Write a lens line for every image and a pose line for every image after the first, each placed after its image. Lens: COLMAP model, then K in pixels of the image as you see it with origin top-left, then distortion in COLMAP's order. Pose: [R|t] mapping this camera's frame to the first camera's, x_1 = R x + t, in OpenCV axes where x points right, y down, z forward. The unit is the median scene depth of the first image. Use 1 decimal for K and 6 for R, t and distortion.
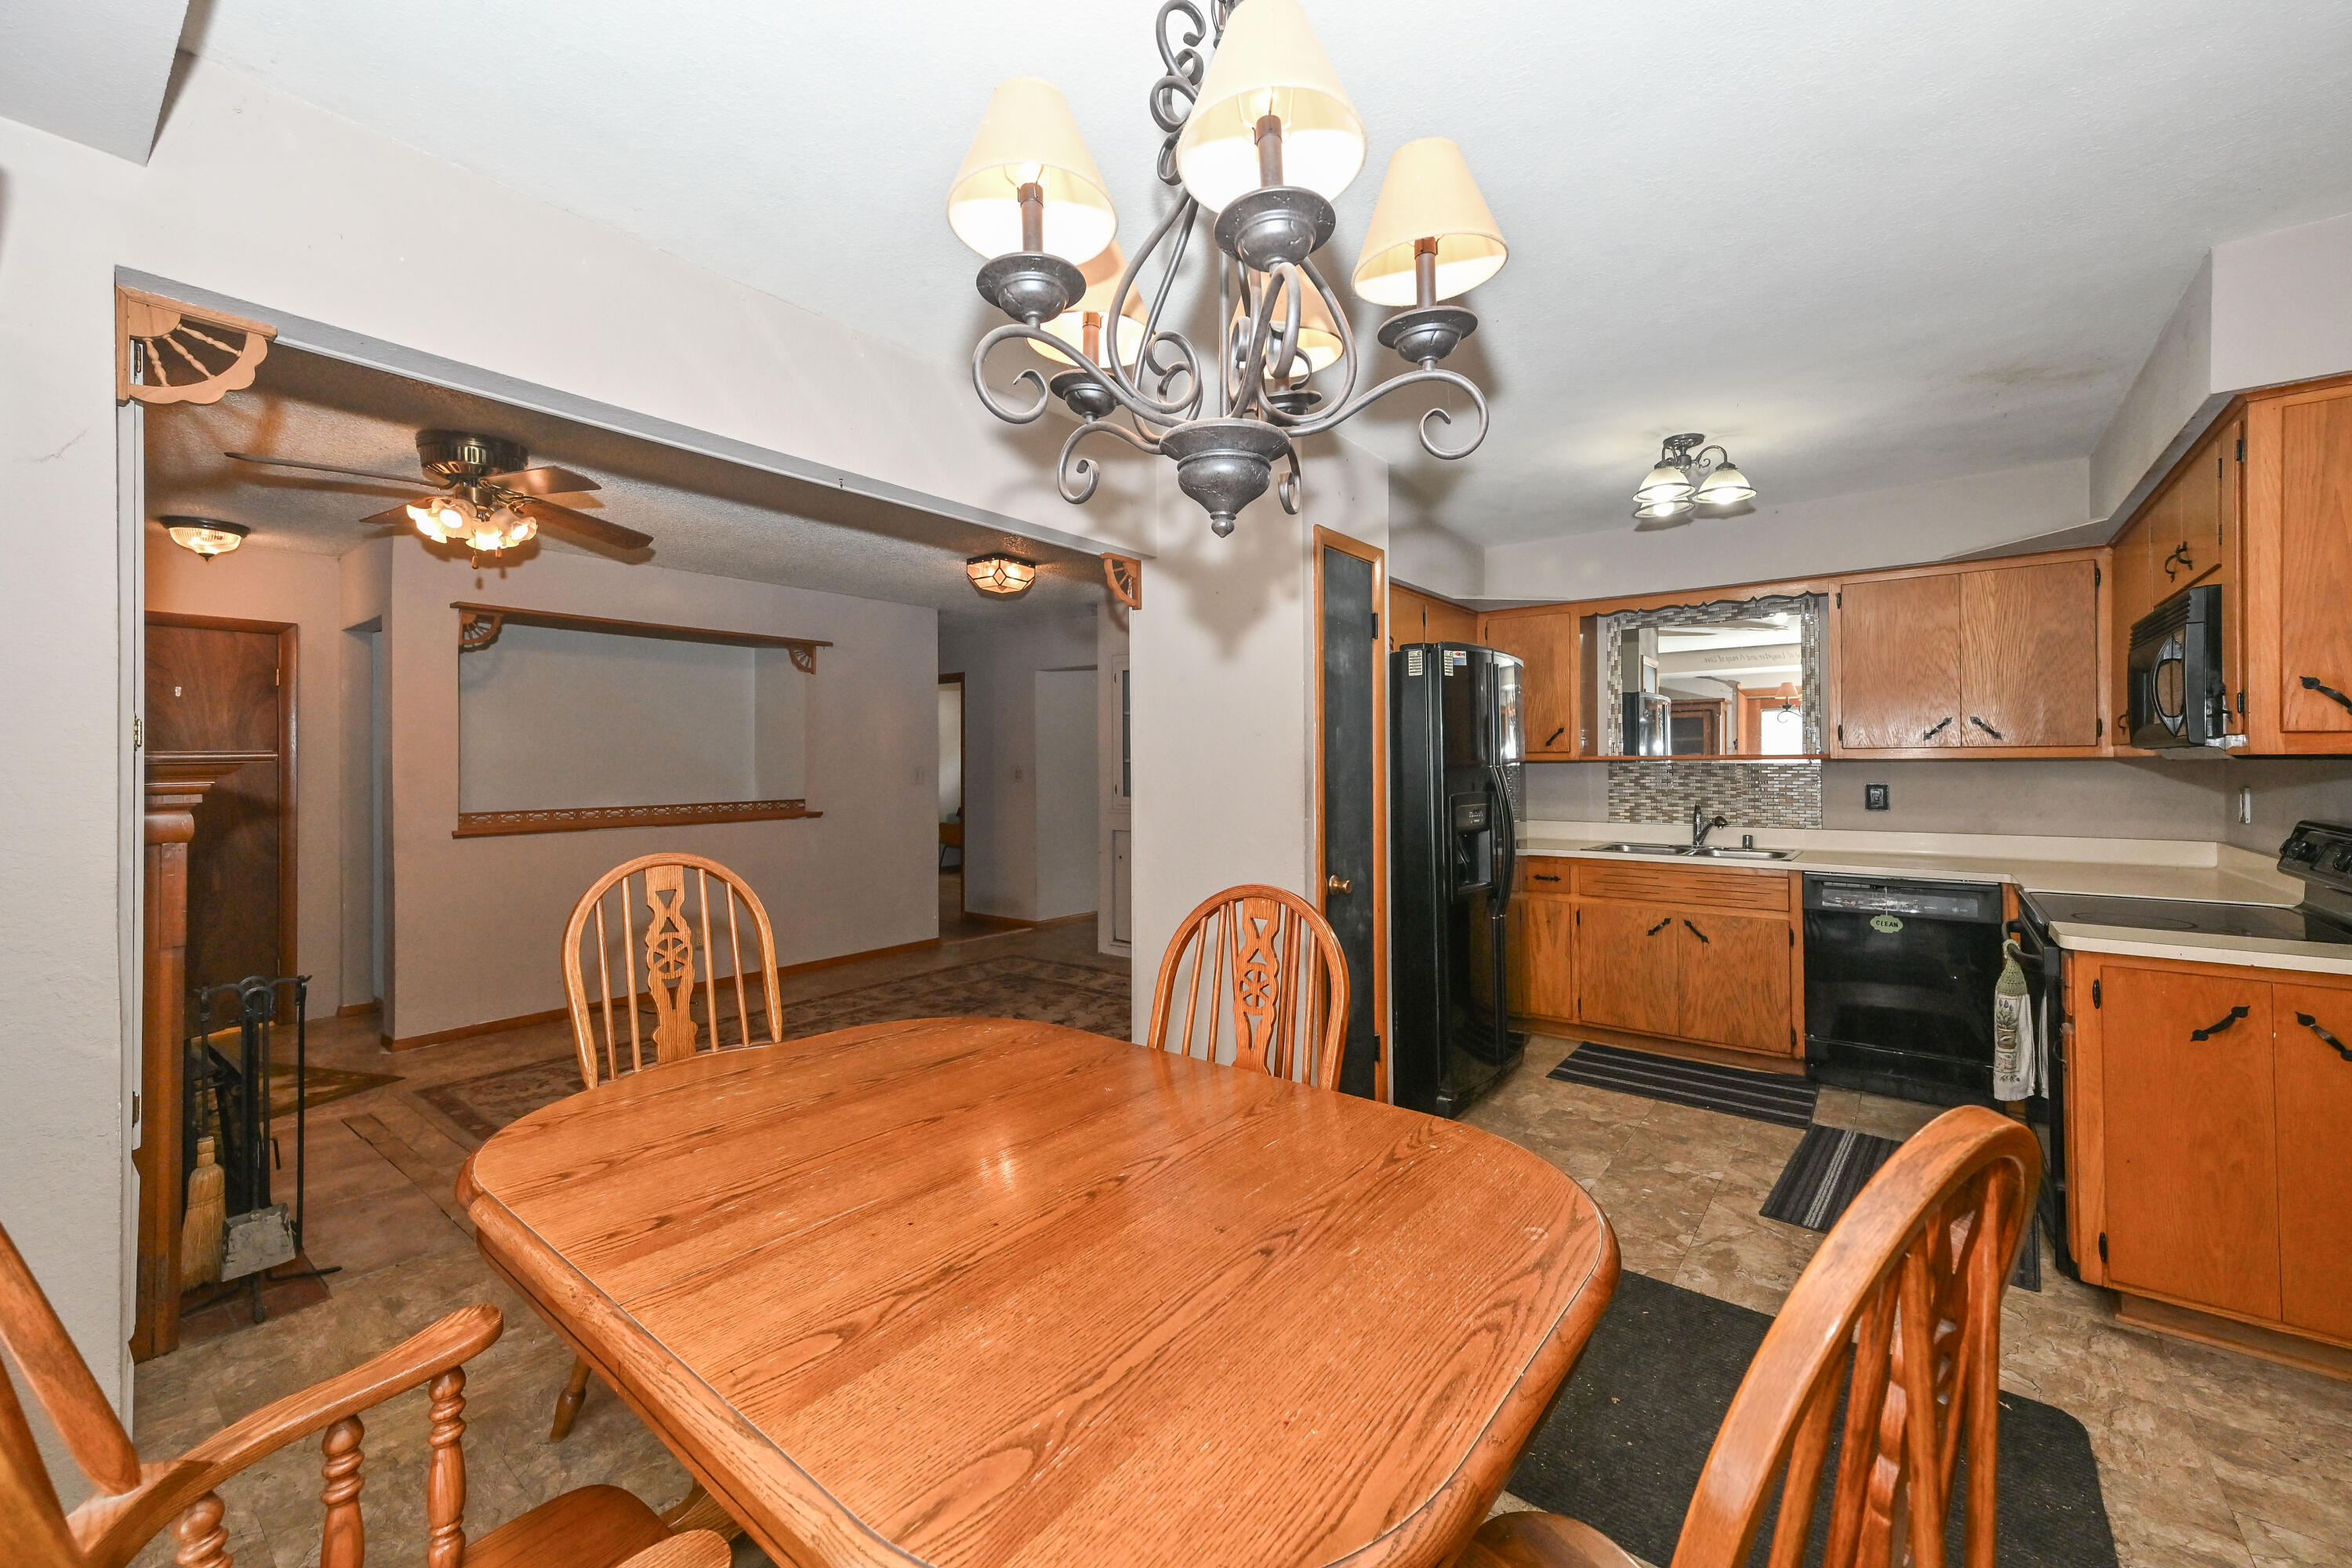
lens RADIAL K [[960.7, 0, 1246.6], [0, 960.7, 752.8], [0, 0, 1]] dist [0.017413, -0.001172]
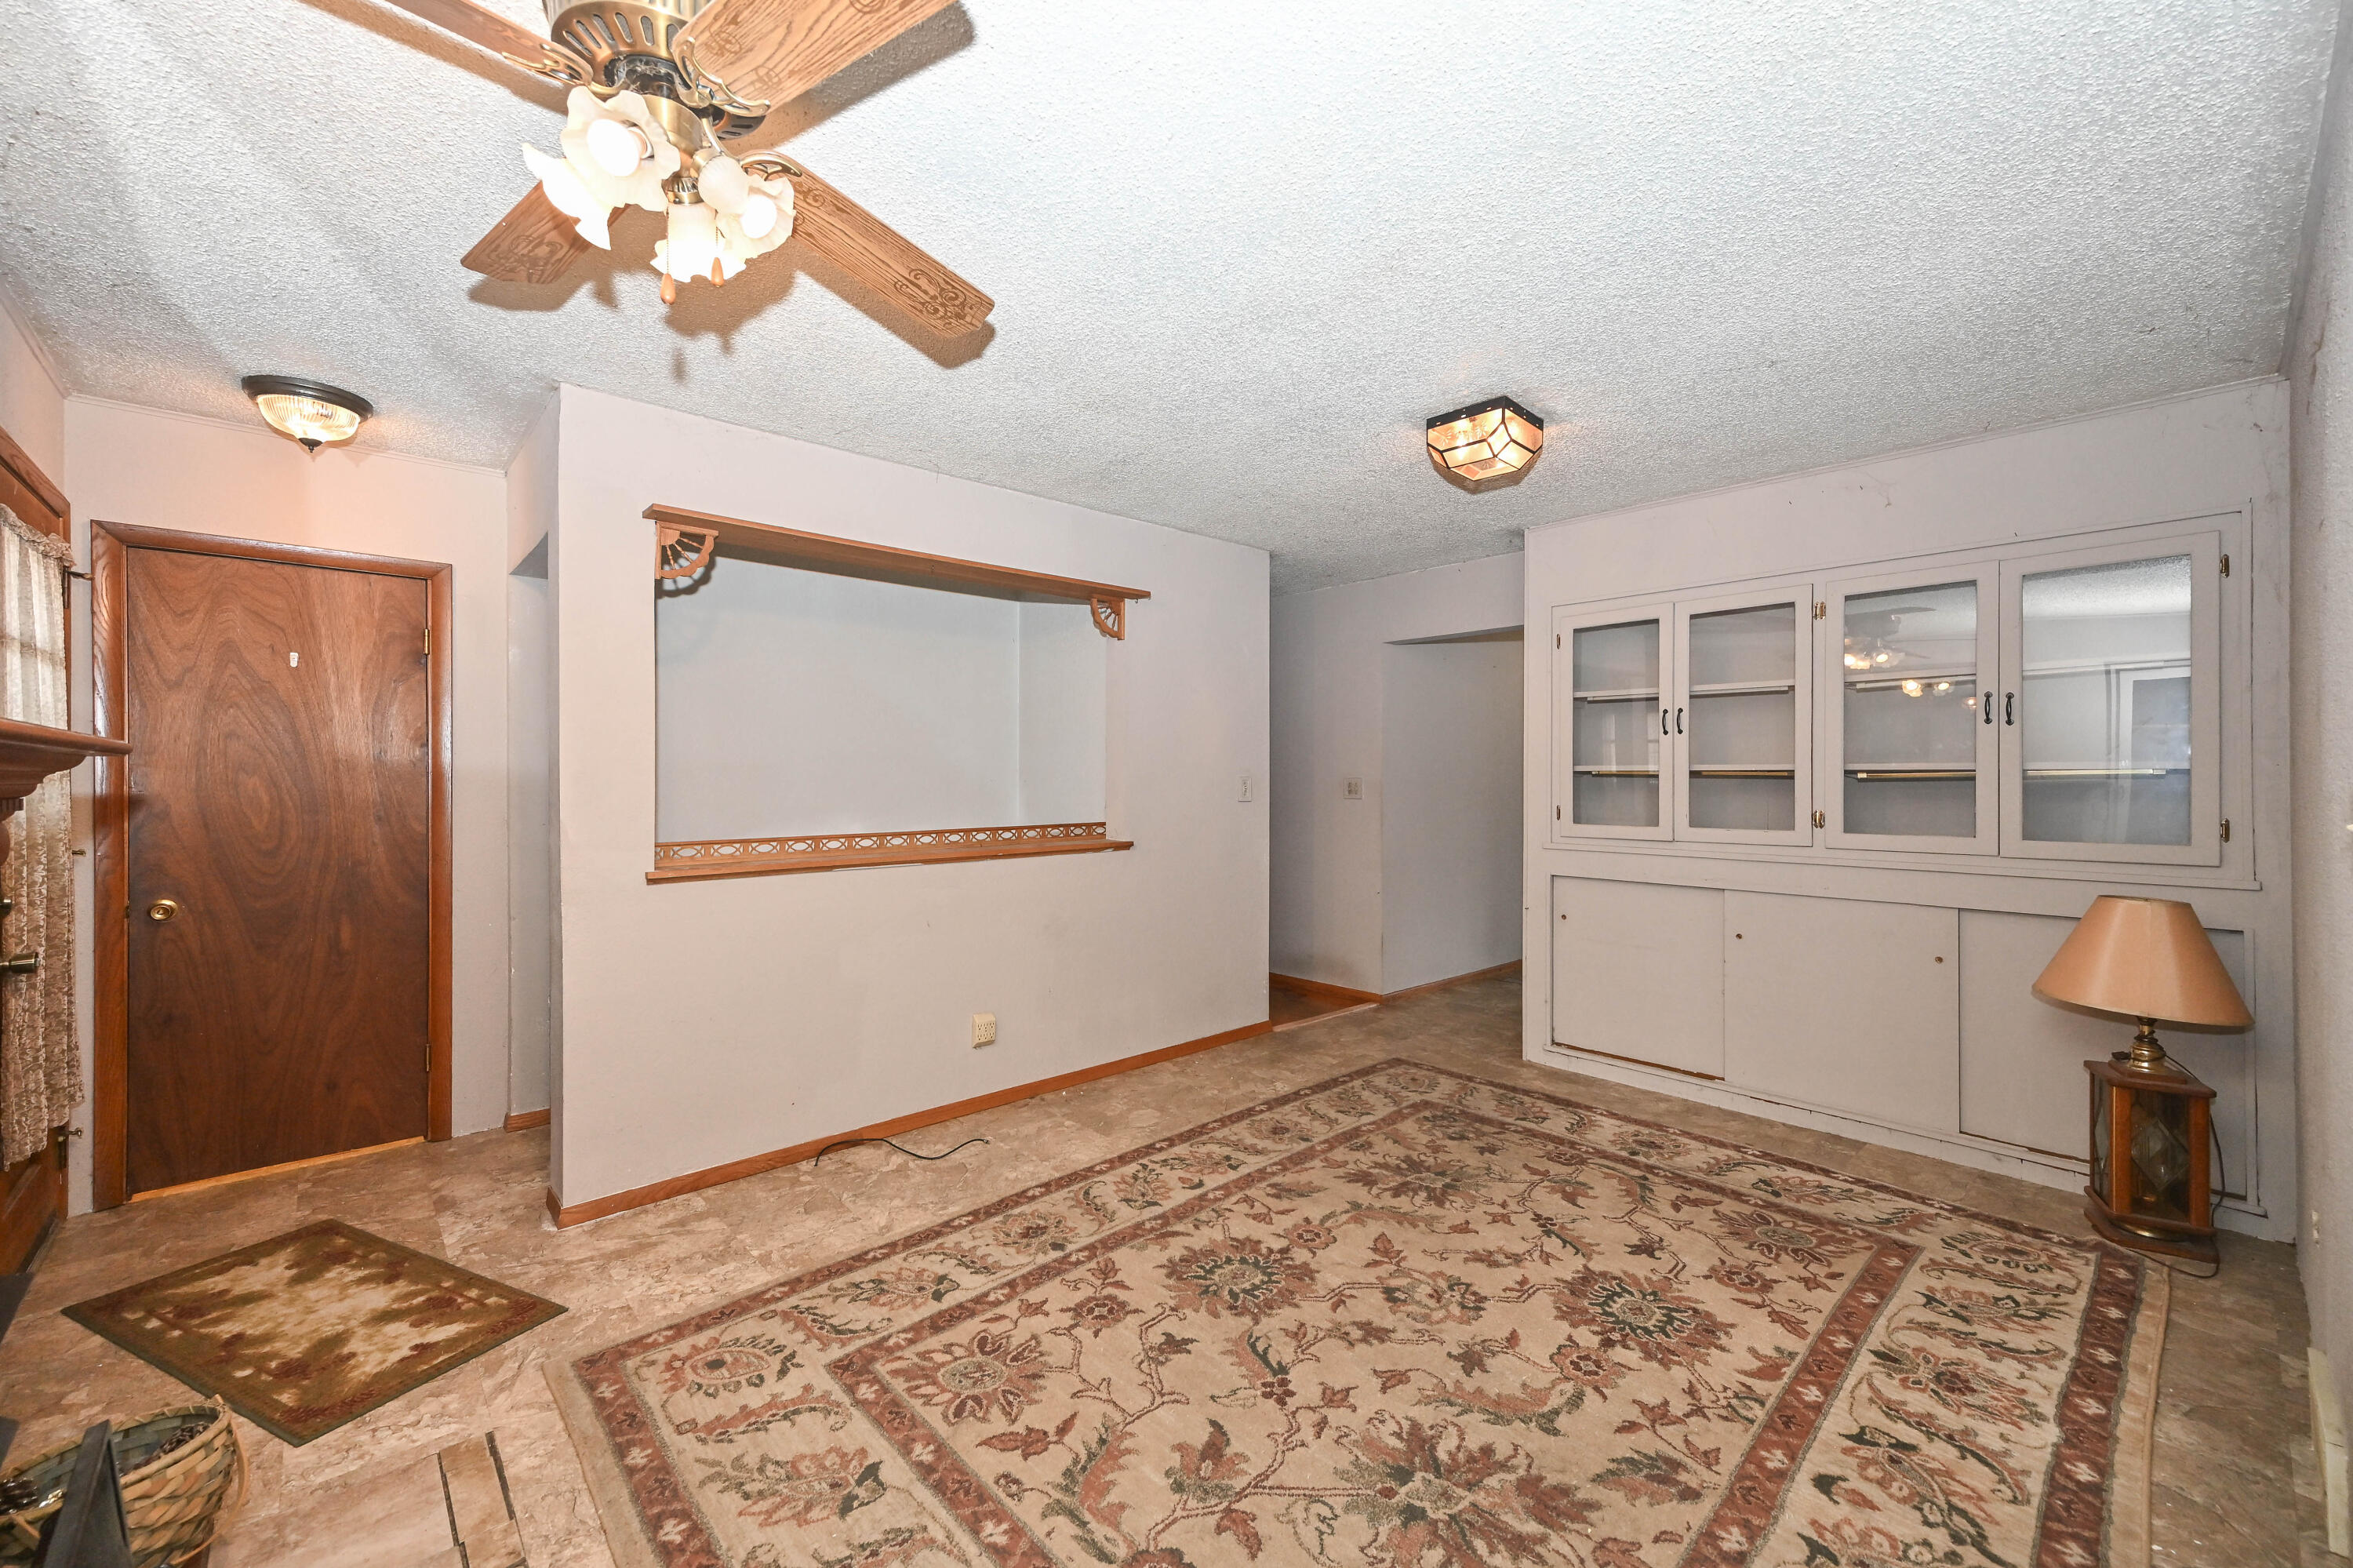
lens RADIAL K [[950.3, 0, 1230.1], [0, 950.3, 769.6], [0, 0, 1]] dist [0.008962, 0.001278]
pose [[0.988180, -0.000009, -0.153301, -0.328164], [-0.000495, 0.999995, -0.003250, 0.015322], [0.153300, 0.003287, 0.988174, 0.420976]]
